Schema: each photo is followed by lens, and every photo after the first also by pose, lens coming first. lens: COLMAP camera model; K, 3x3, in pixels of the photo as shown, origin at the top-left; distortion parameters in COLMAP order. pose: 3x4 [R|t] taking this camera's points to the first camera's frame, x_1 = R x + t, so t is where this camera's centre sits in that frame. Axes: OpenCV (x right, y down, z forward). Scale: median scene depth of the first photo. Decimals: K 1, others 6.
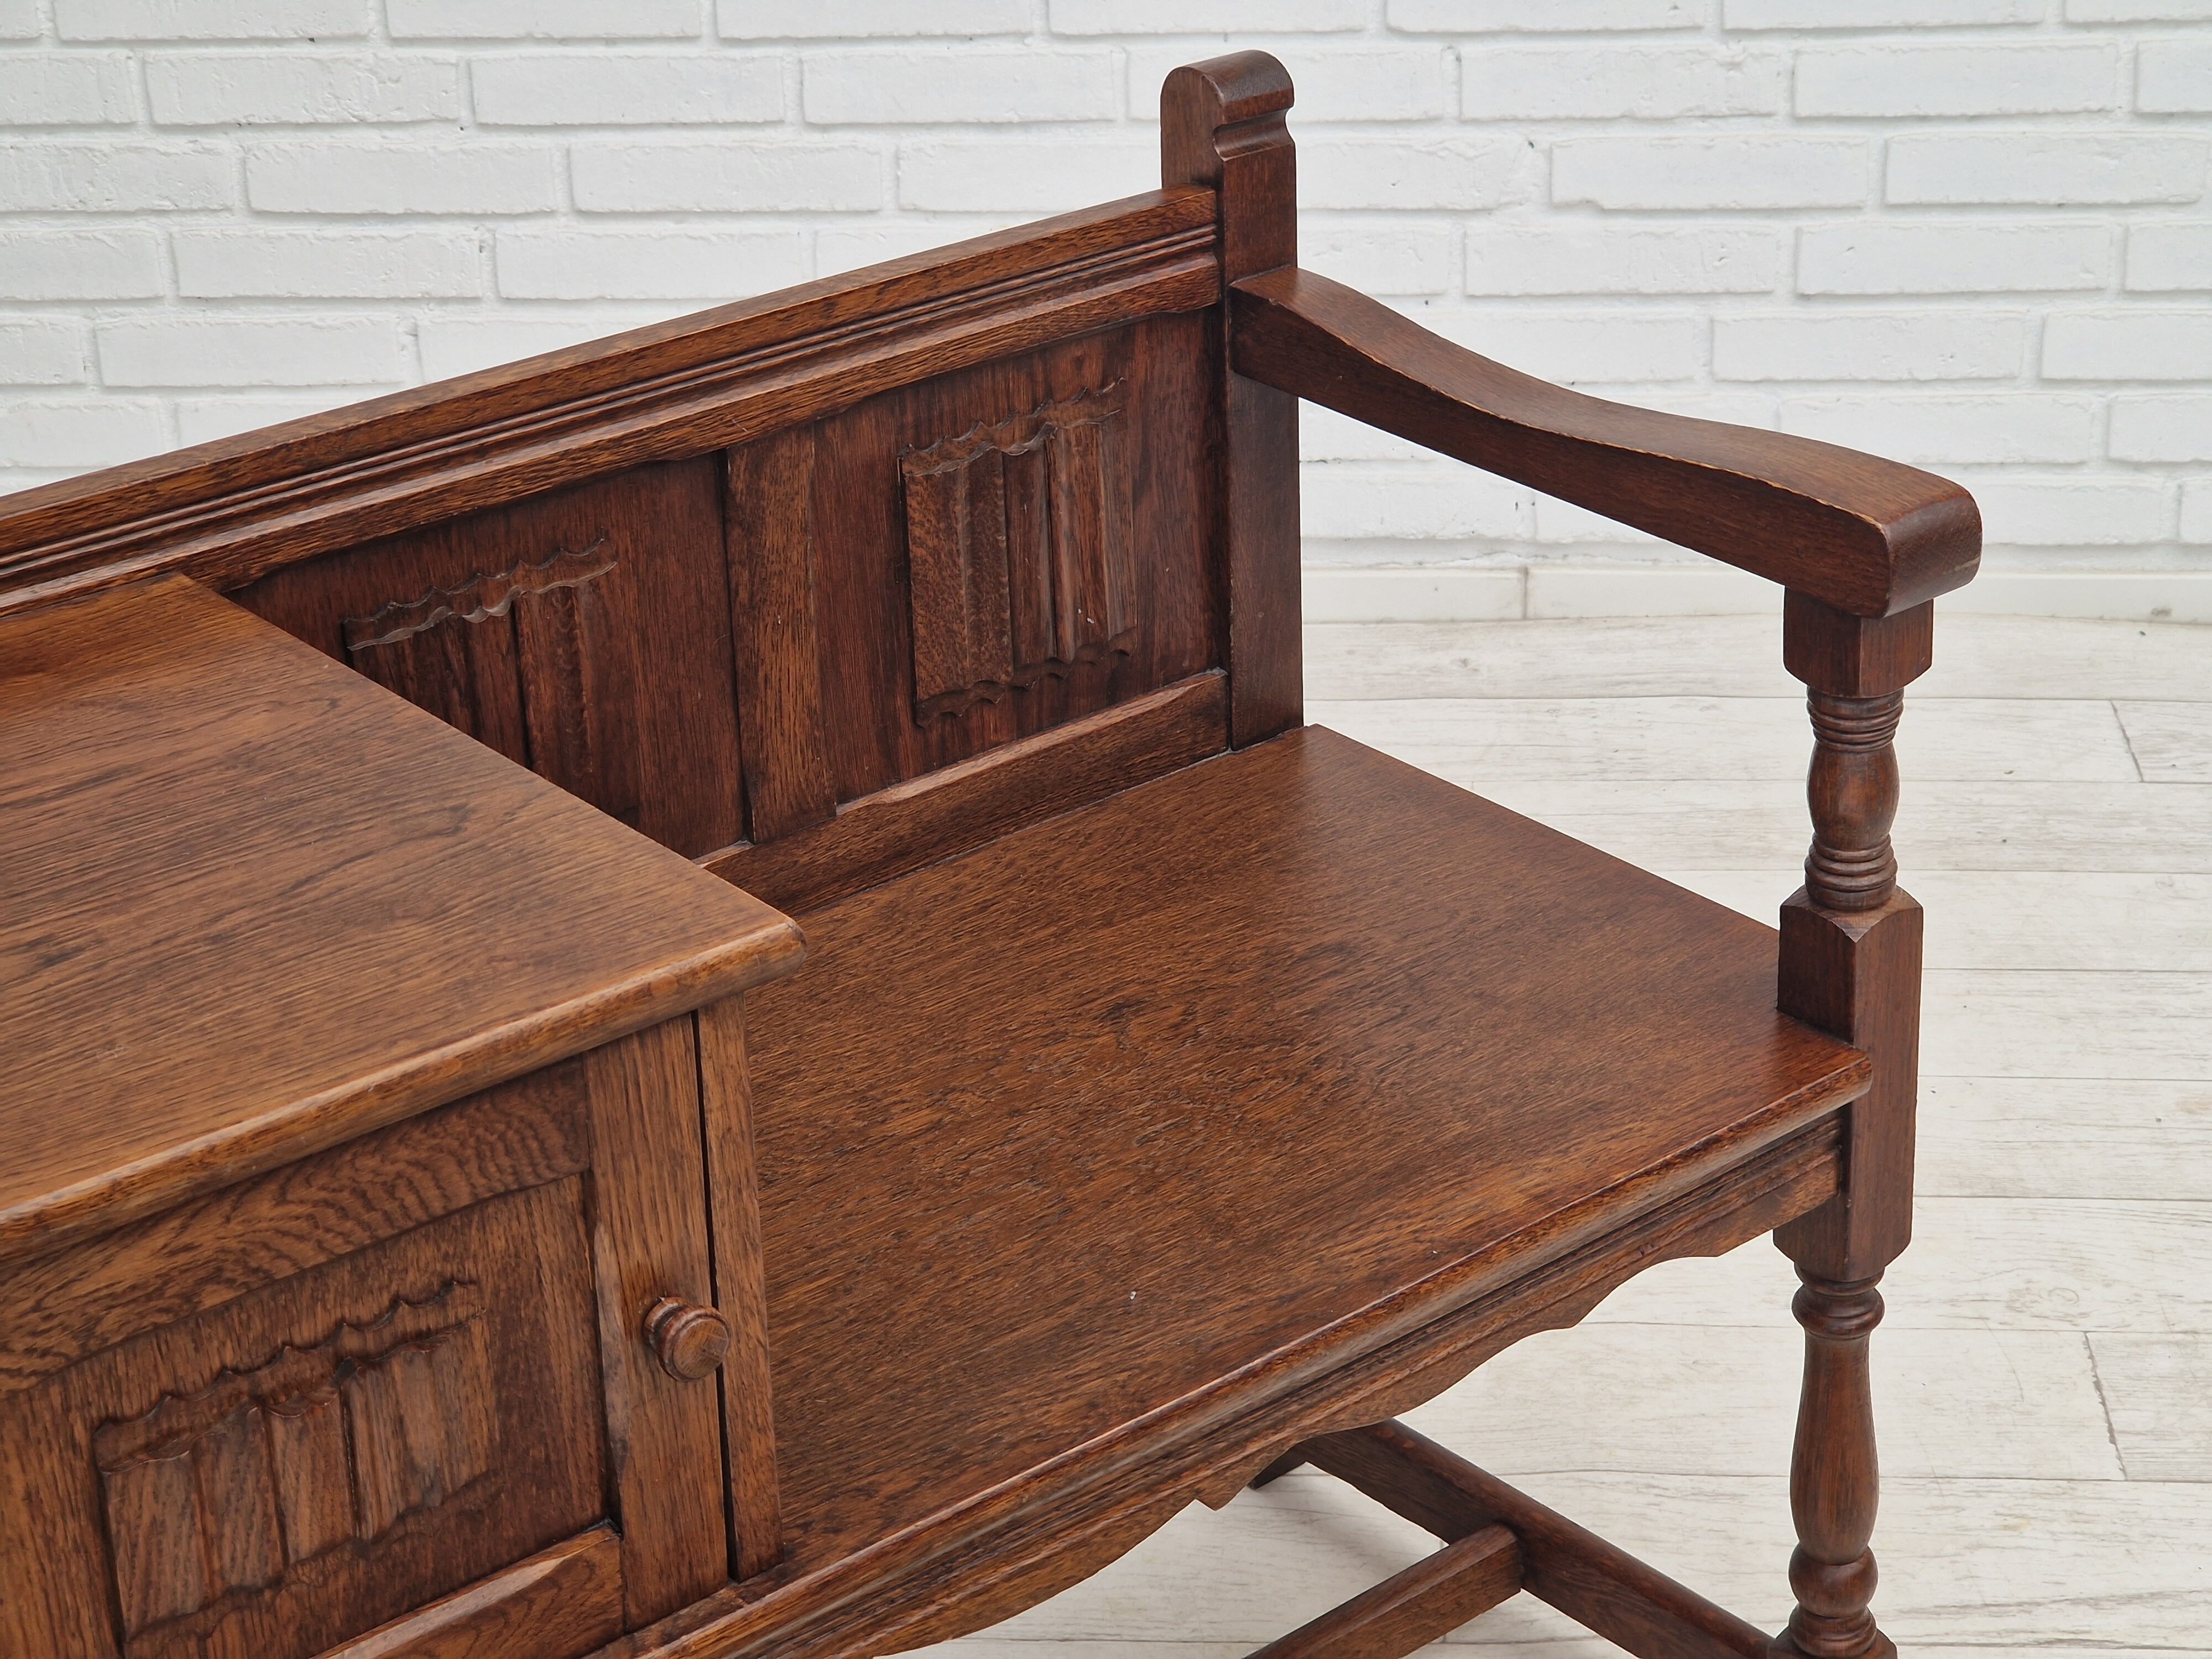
lens RADIAL K [[4178.4, 0, 1184.4], [0, 4178.4, 847.6], [0, 0, 1]] dist [0.082568, 0.000000]
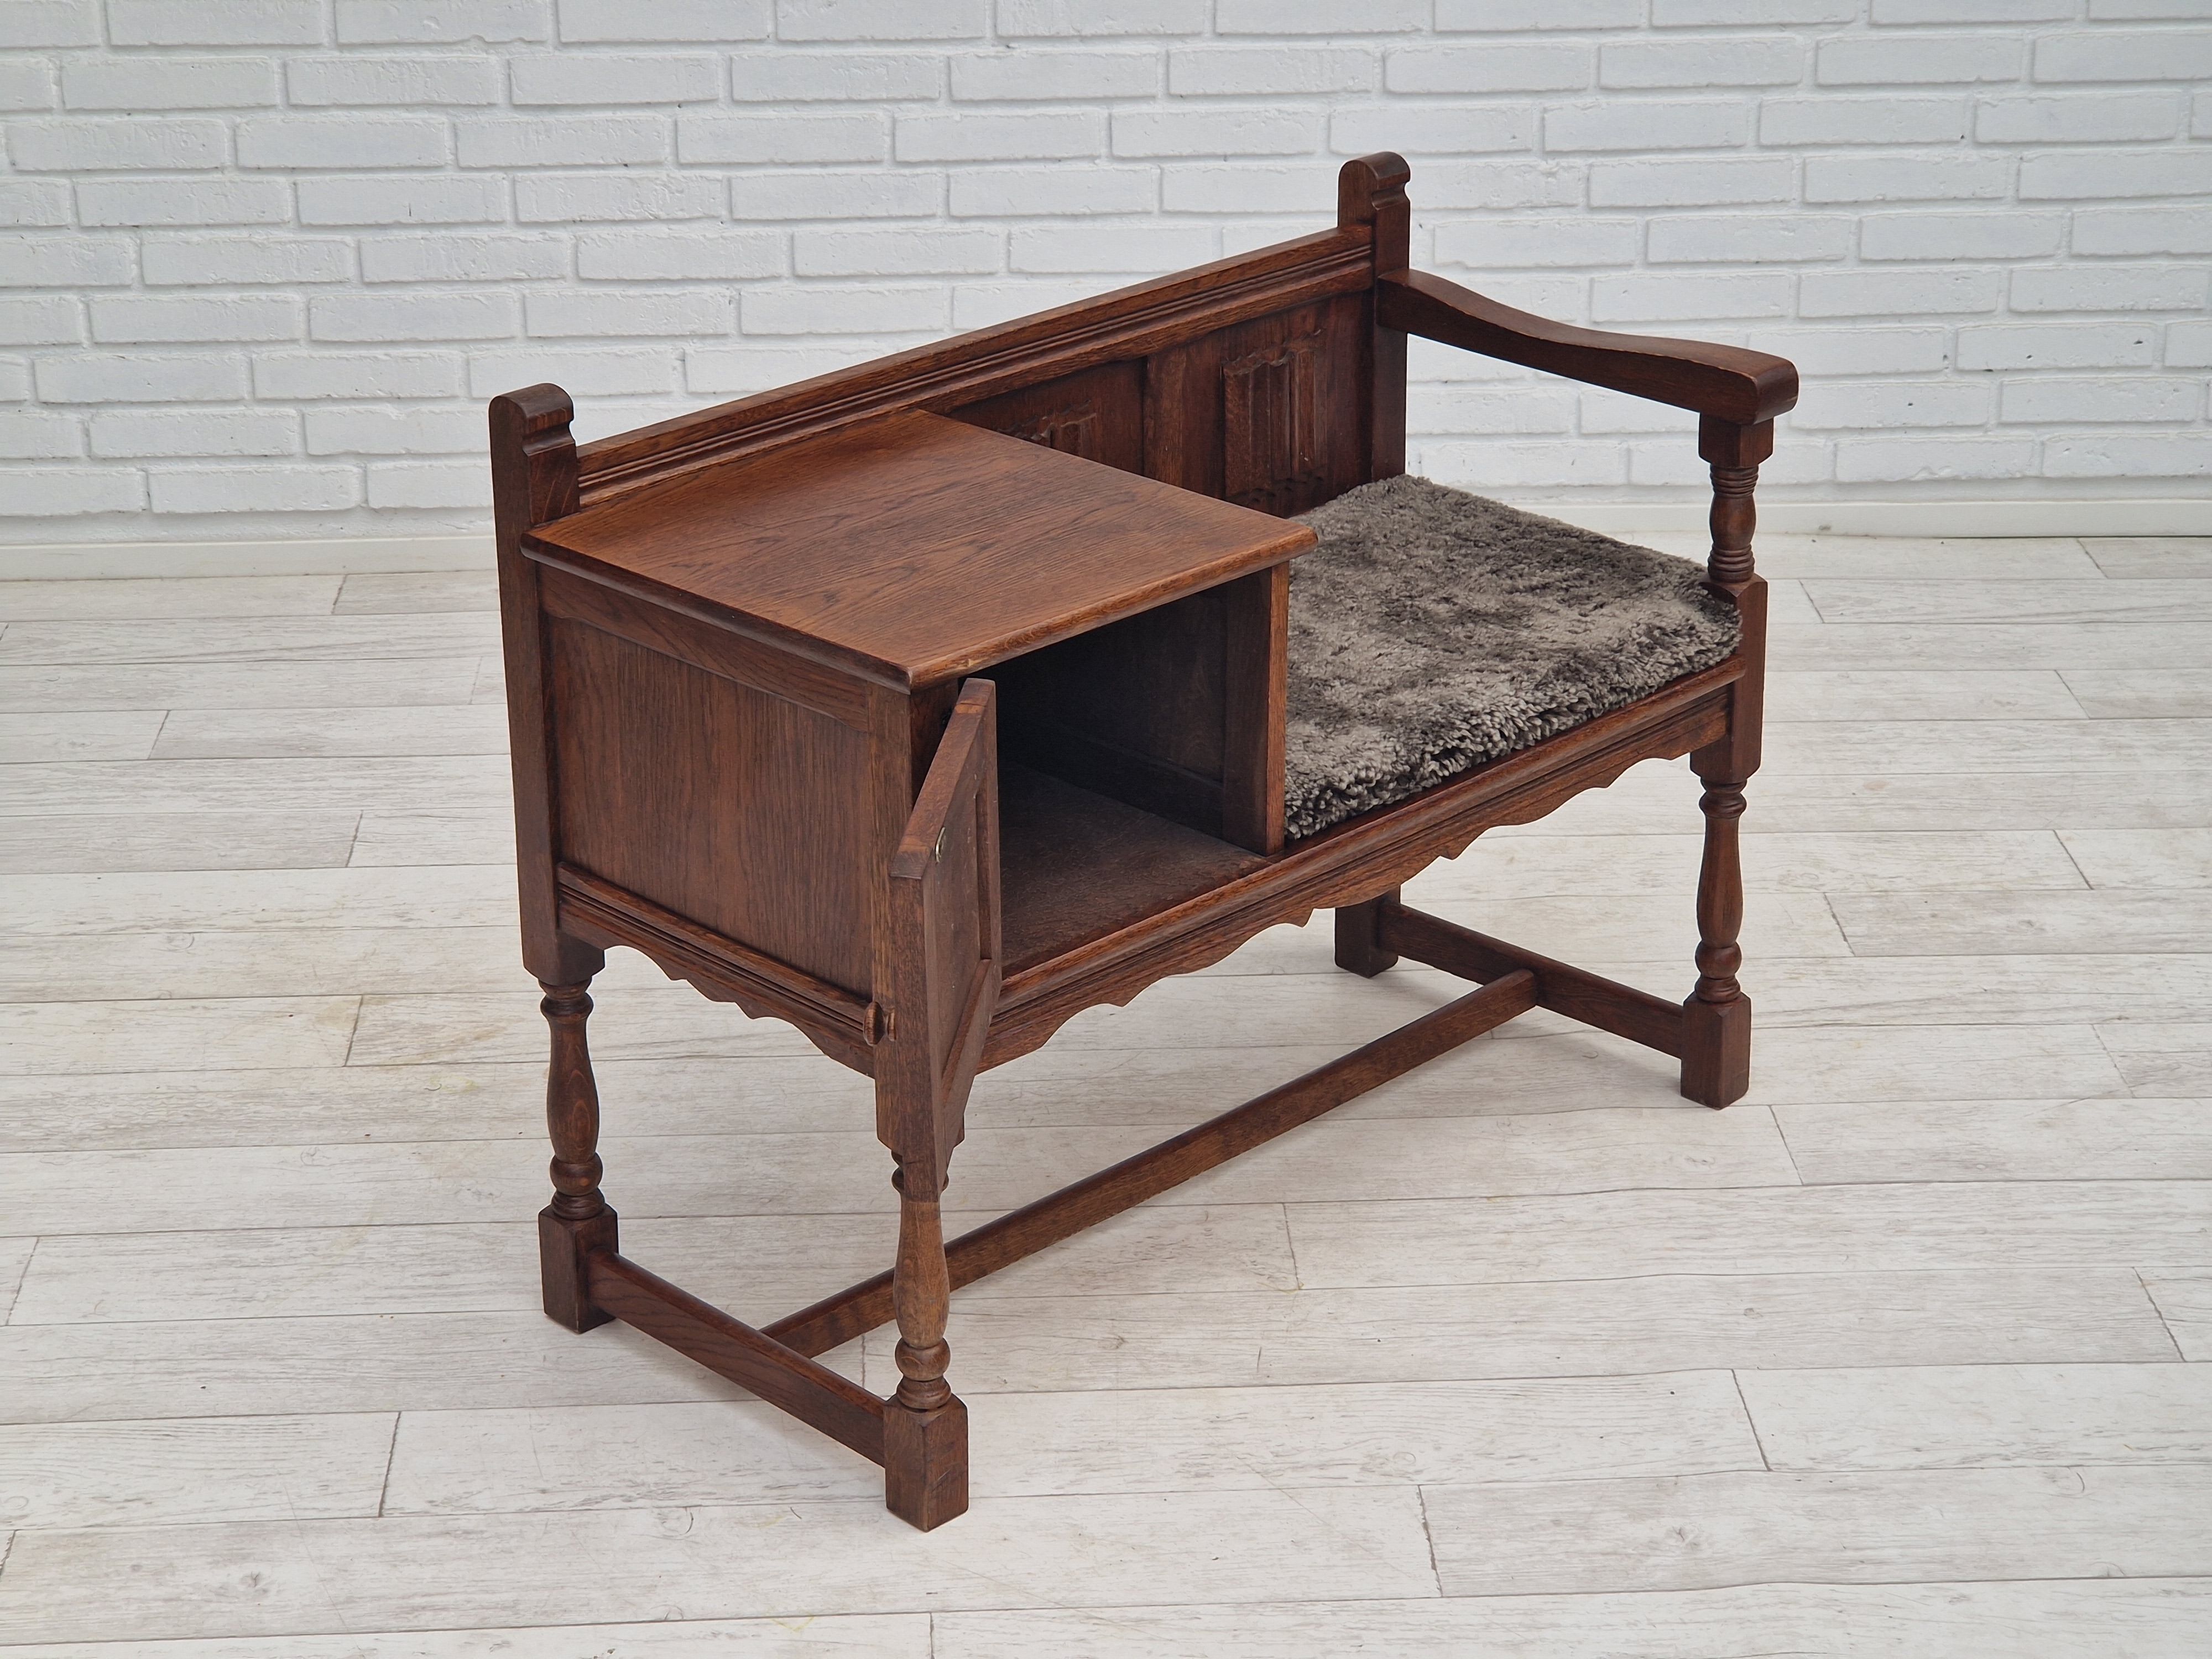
lens RADIAL K [[4178.4, 0, 1134.2], [0, 4178.4, 875.4], [0, 0, 1]] dist [0.082568, 0.000000]
pose [[0.995234, -0.022902, 0.094793, -0.176118], [0.025872, 0.999208, -0.030224, 0.116598], [-0.094026, 0.032533, 0.995038, -0.524252]]
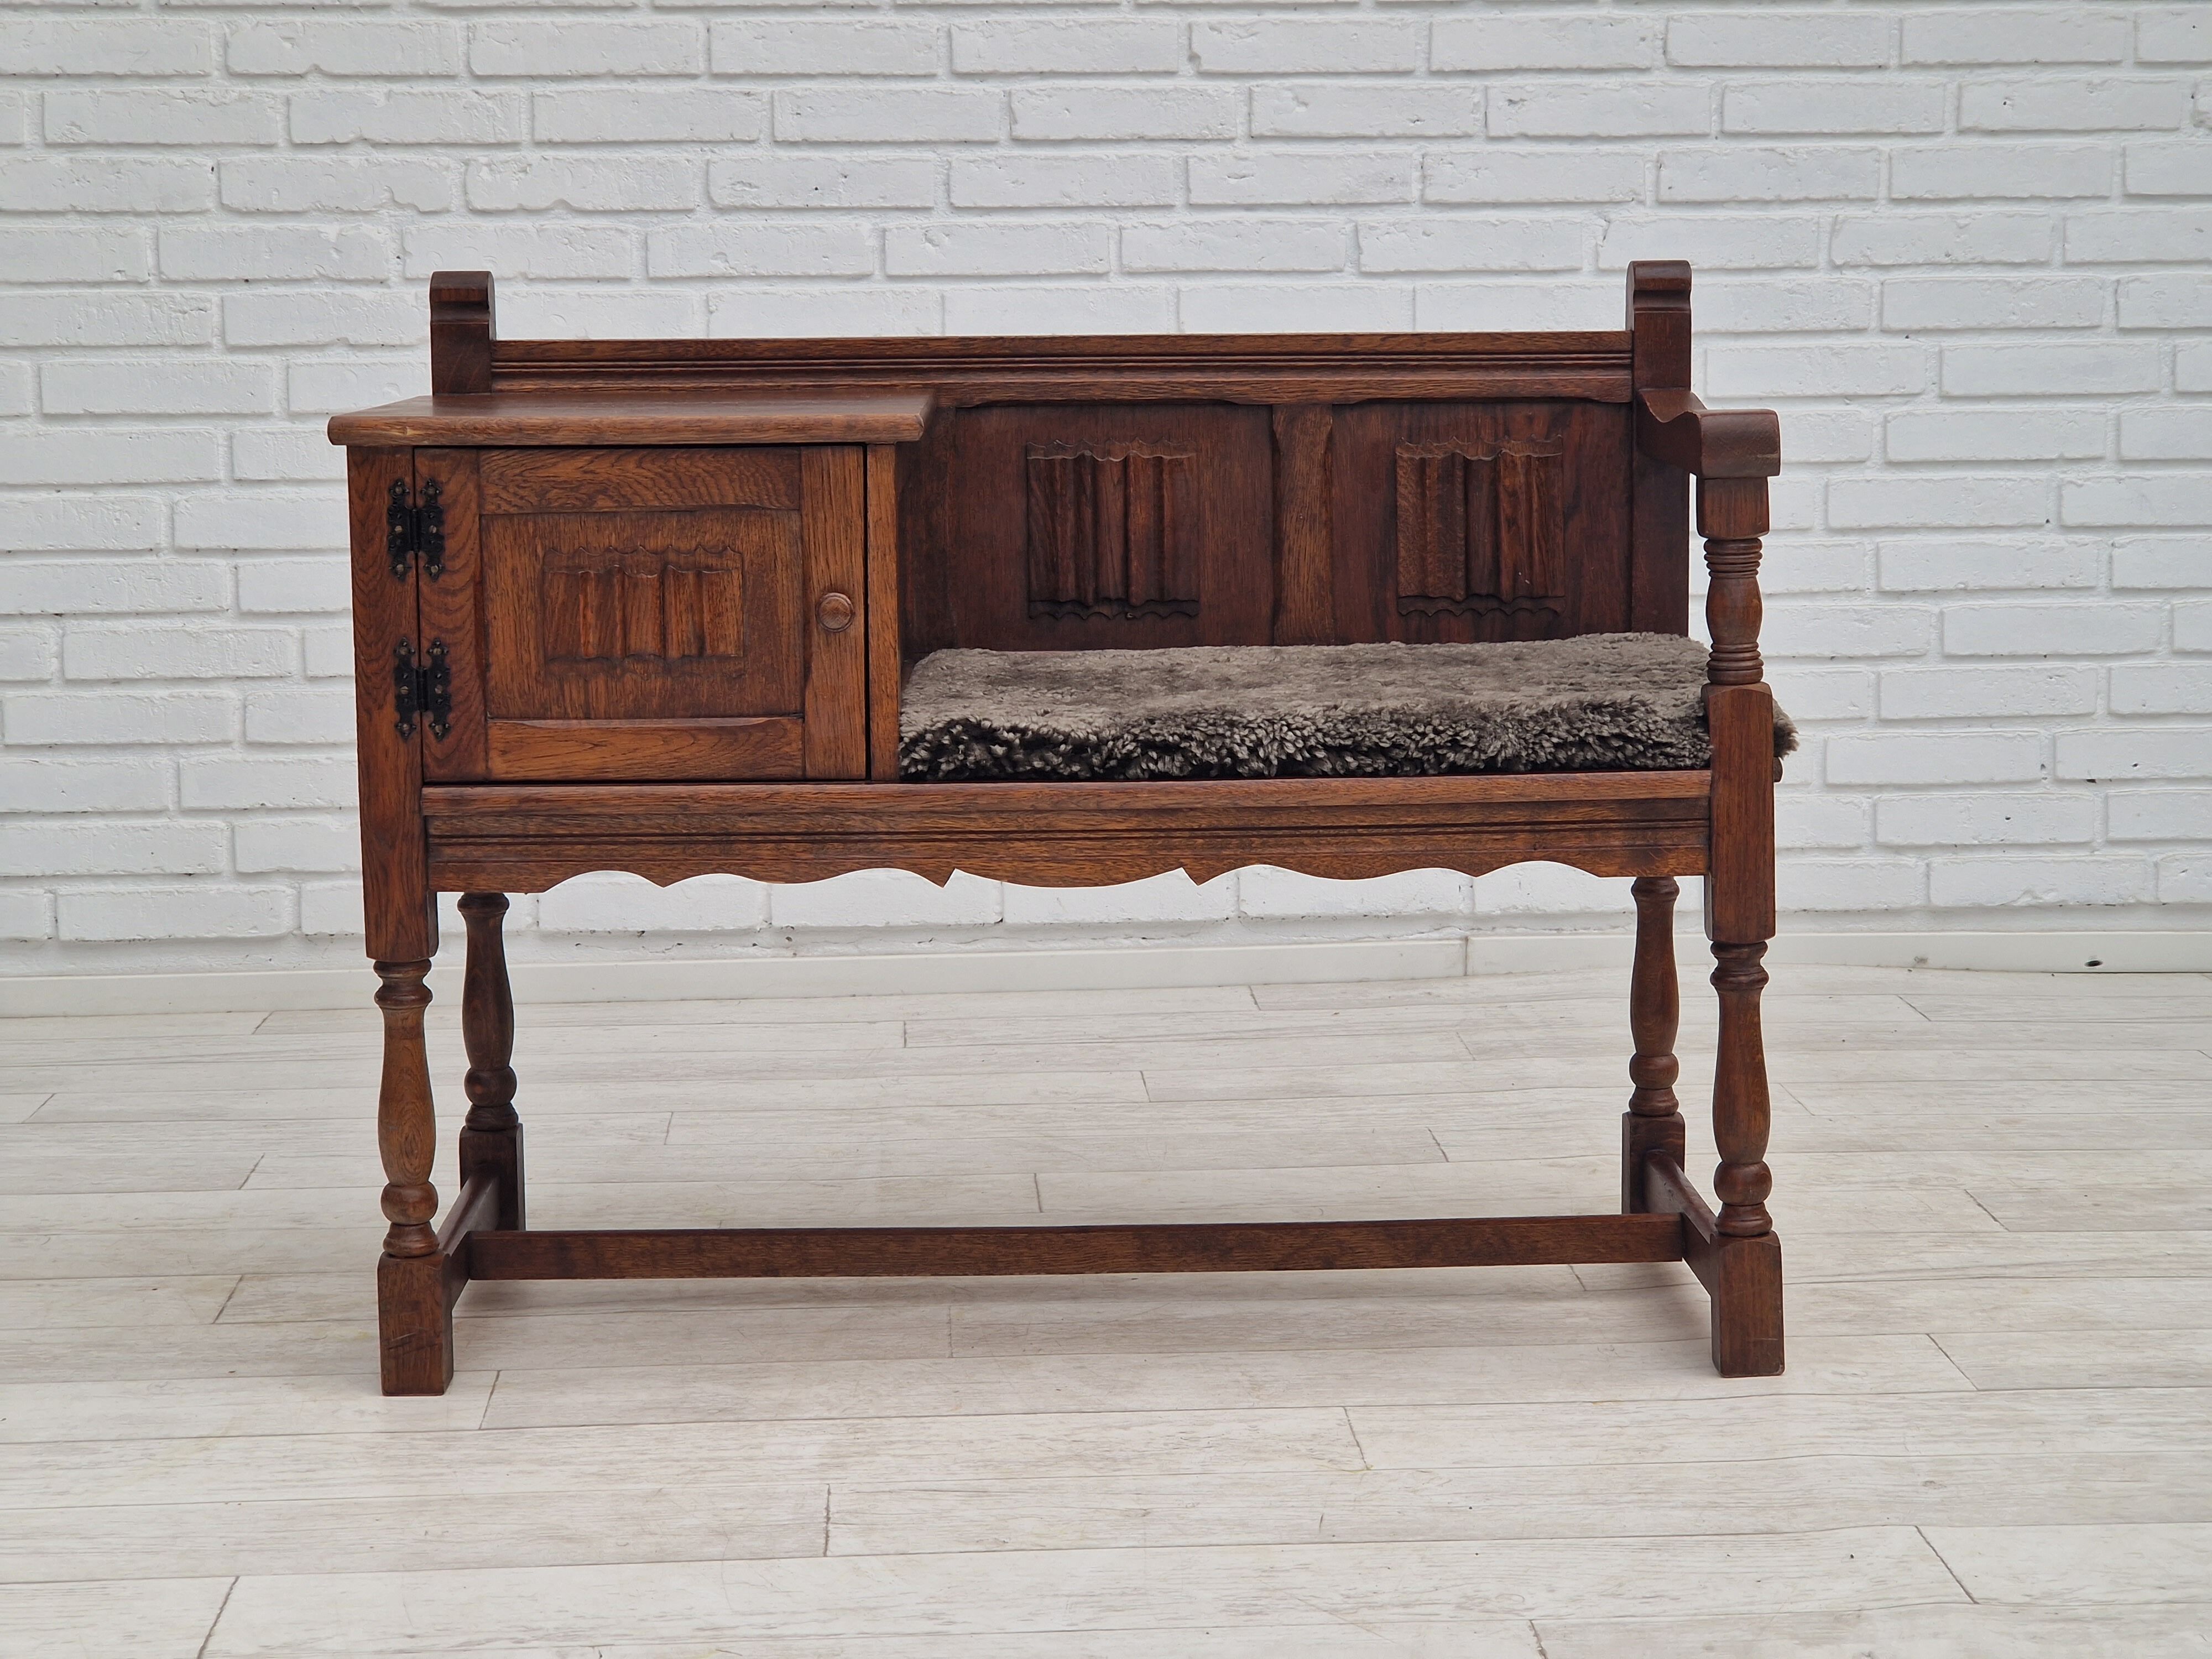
lens RADIAL K [[4178.4, 0, 1166.6], [0, 4178.4, 829.8], [0, 0, 1]] dist [0.082568, 0.000000]
pose [[0.994680, -0.003581, 0.102946, -0.164995], [0.034800, 0.952317, -0.303119, 0.329612], [-0.096952, 0.305089, 0.947376, -0.312422]]
